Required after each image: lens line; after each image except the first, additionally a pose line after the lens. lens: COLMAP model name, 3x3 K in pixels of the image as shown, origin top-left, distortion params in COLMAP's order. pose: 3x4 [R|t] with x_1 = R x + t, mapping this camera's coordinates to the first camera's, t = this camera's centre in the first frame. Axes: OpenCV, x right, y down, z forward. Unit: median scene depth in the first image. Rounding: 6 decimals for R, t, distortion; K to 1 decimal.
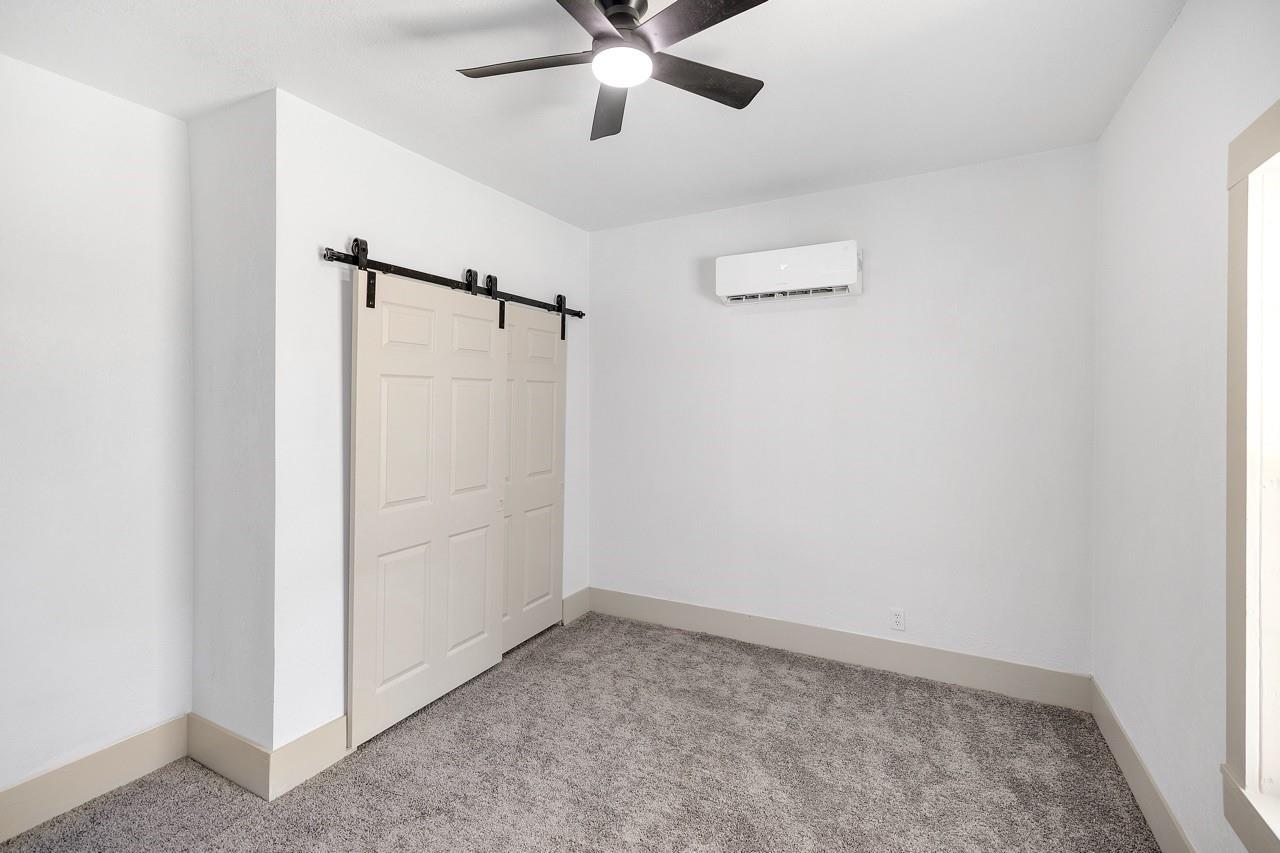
lens RADIAL K [[565.0, 0, 640.6], [0, 565.0, 420.8], [0, 0, 1]] dist [0.000493, -0.000118]
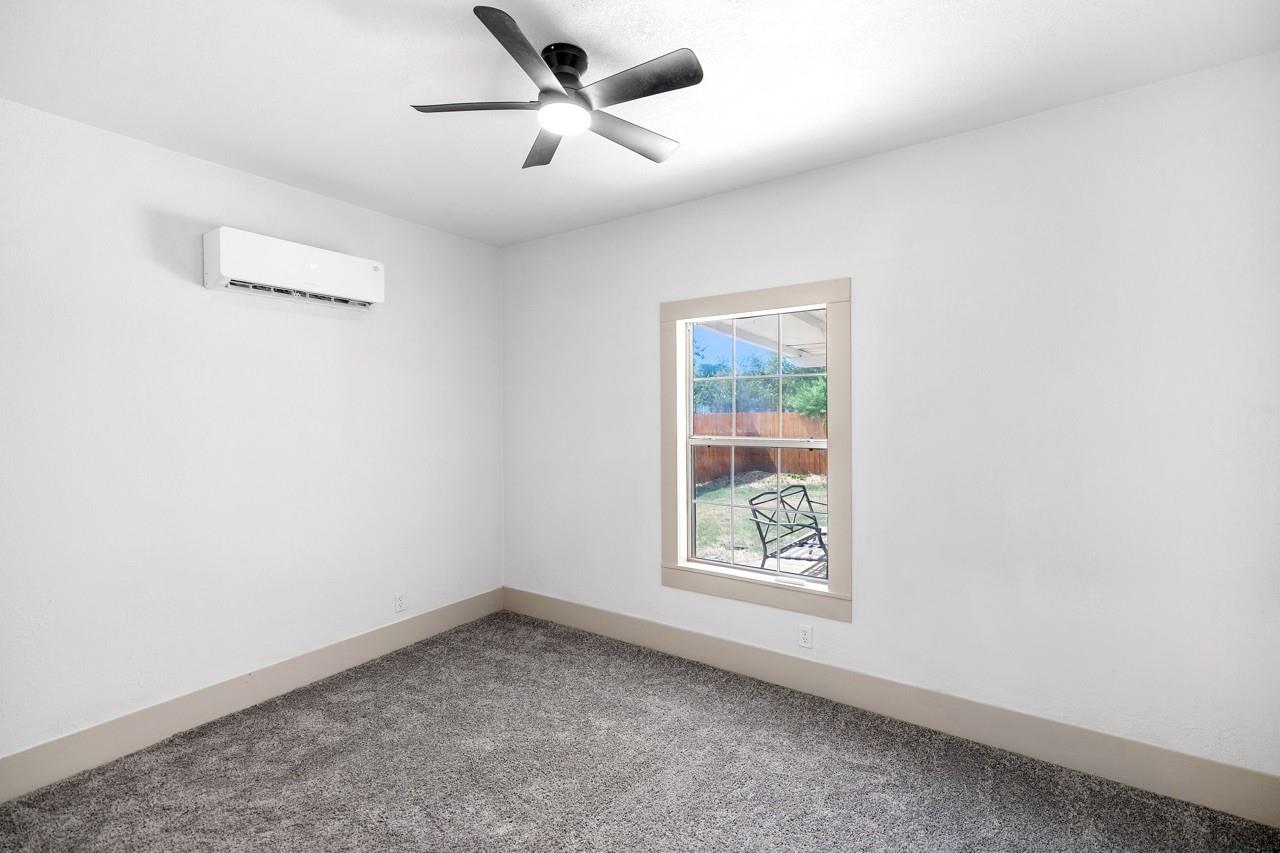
lens RADIAL K [[558.9, 0, 640.0], [0, 558.9, 426.5], [0, 0, 1]] dist [0.003517, 0.000326]
pose [[0.111266, -0.025675, 0.993459, -0.620576], [0.039759, 0.998981, 0.021365, -0.008800], [-0.992995, 0.037122, 0.112173, 0.381784]]
